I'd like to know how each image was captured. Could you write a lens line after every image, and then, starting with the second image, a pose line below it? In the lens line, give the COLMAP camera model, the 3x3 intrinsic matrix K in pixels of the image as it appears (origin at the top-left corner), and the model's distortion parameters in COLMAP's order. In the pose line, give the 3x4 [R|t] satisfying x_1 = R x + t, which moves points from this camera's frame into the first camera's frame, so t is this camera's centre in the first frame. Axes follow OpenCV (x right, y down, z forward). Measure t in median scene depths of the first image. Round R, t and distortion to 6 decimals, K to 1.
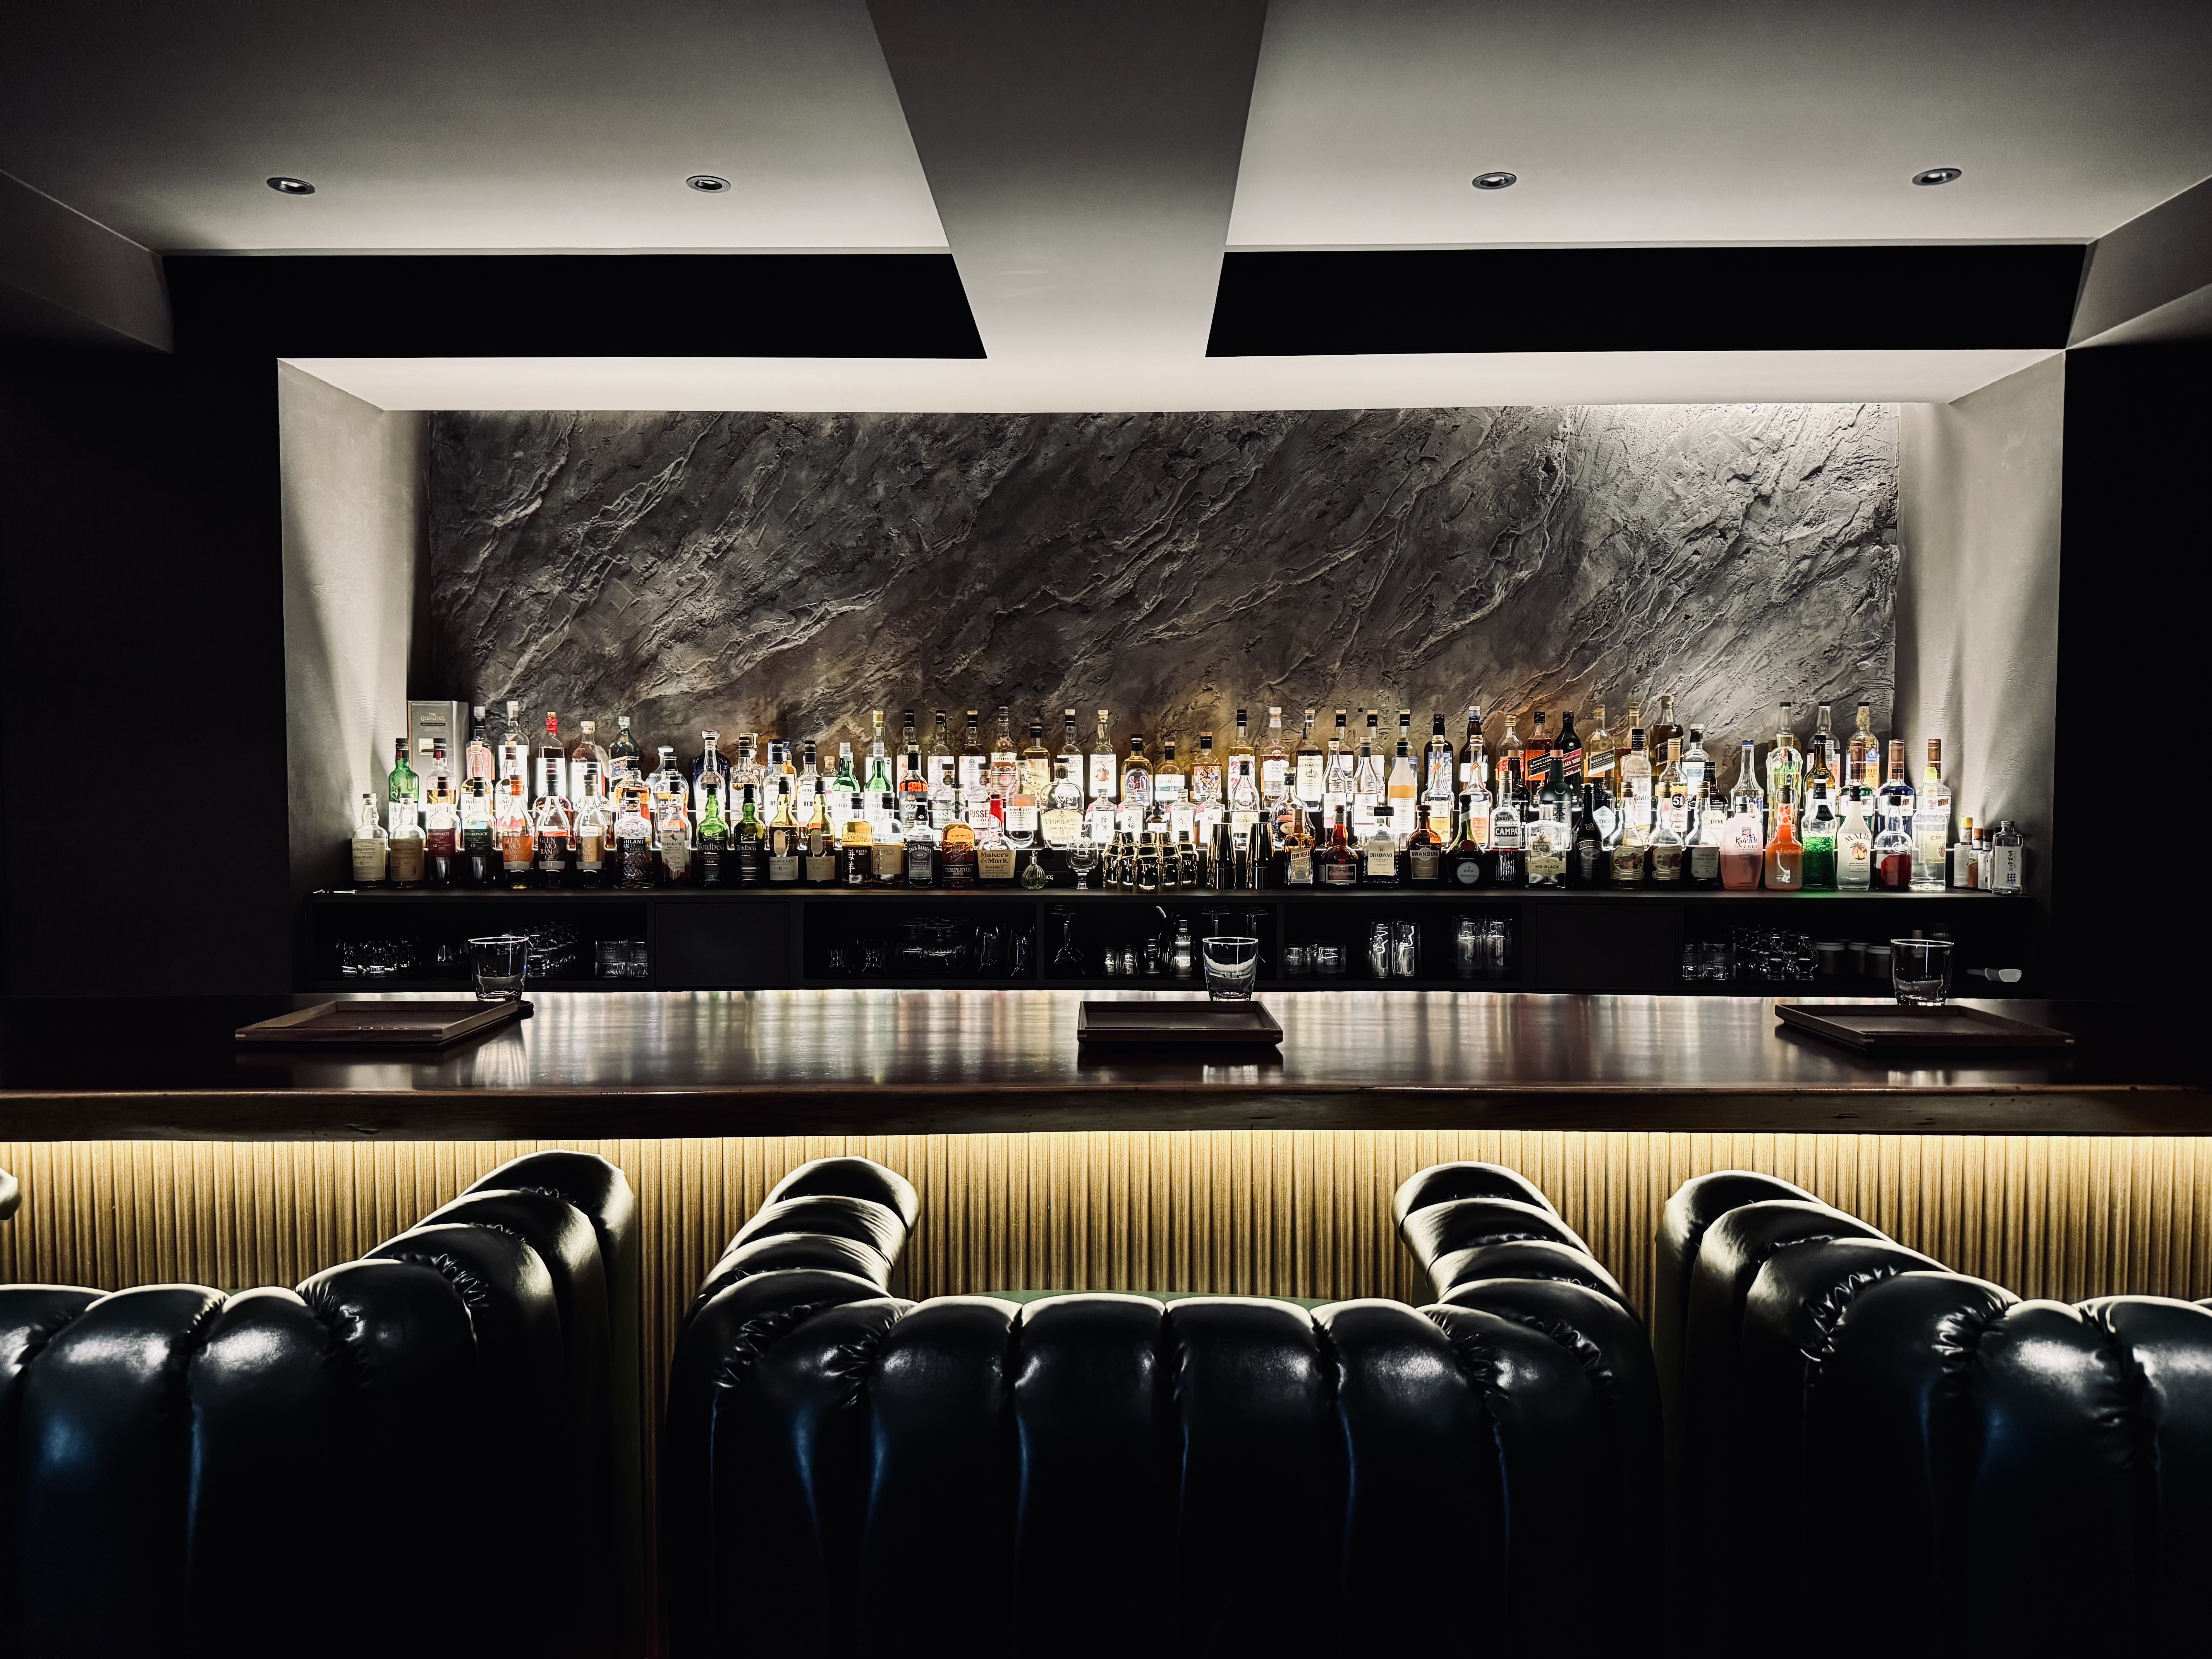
lens RADIAL K [[1567.2, 0, 1117.4], [0, 1567.2, 812.3], [0, 0, 1]] dist [-0.082070, -0.000863]
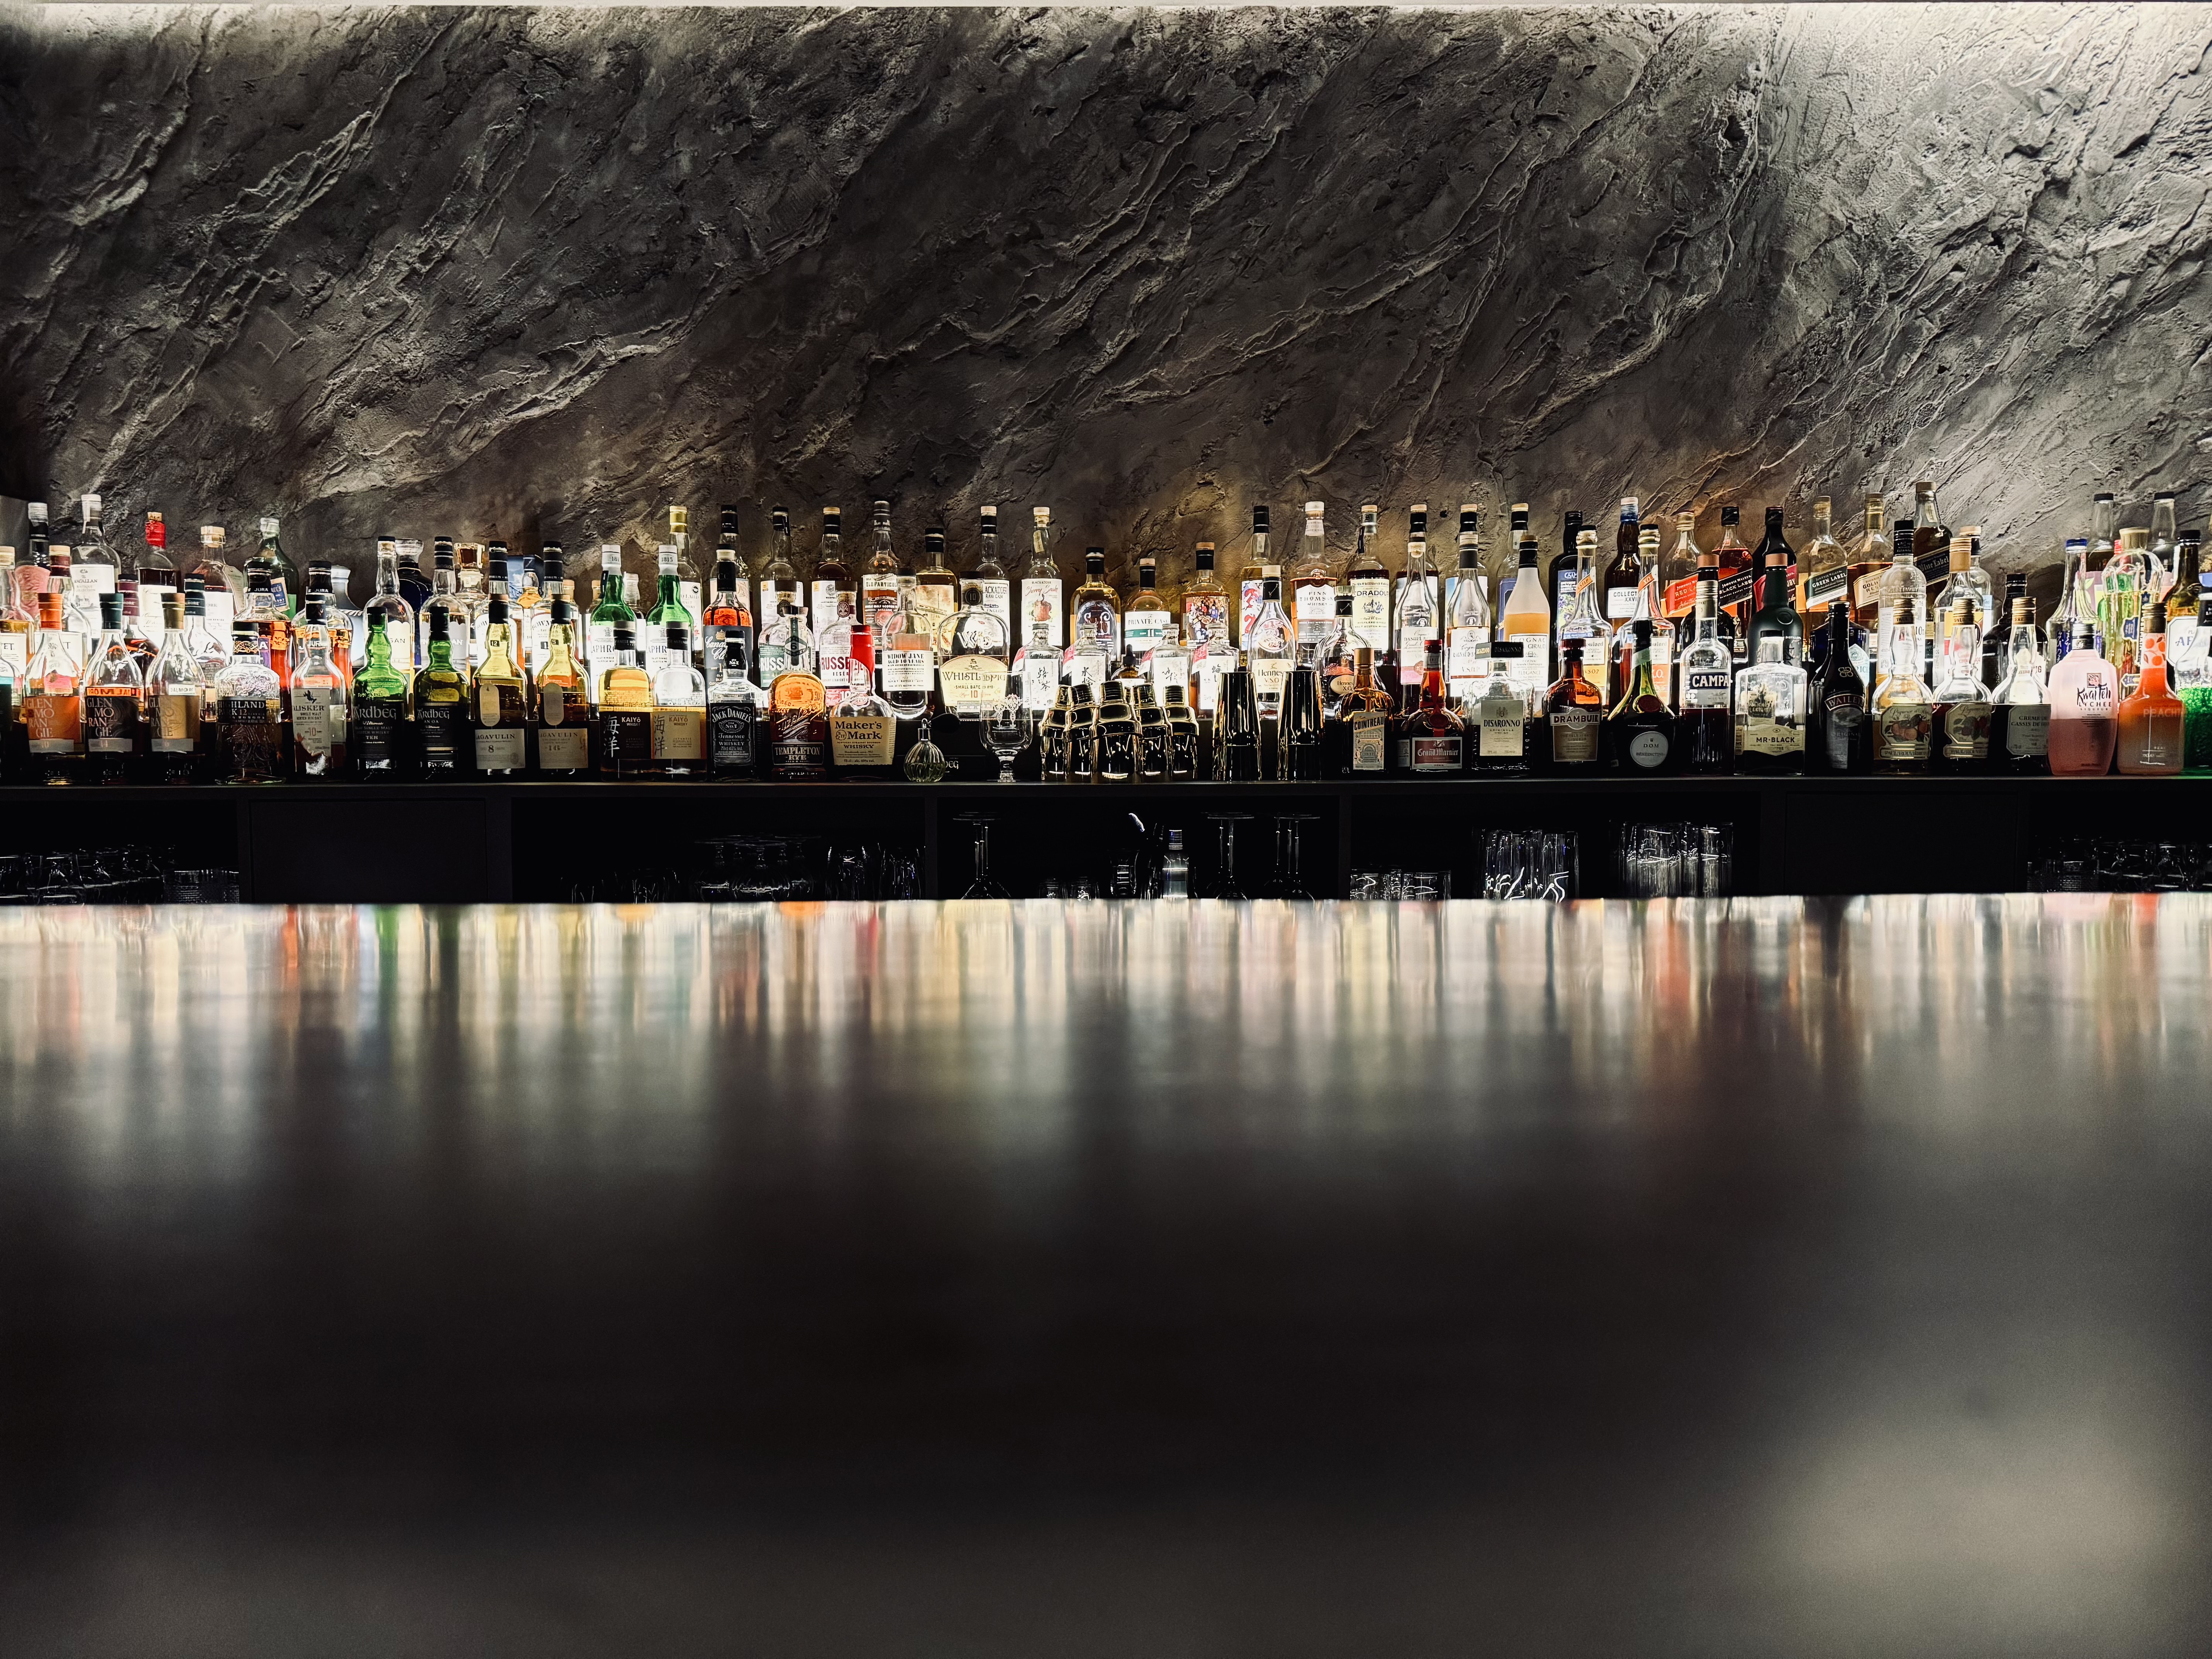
lens RADIAL K [[1567.2, 0, 1108.5], [0, 1567.2, 822.2], [0, 0, 1]] dist [-0.082070, -0.000863]
pose [[0.999721, -0.008295, 0.022103, 0.003038], [0.007932, 0.999833, 0.016449, 0.051003], [-0.022236, -0.016269, 0.999620, 0.373712]]
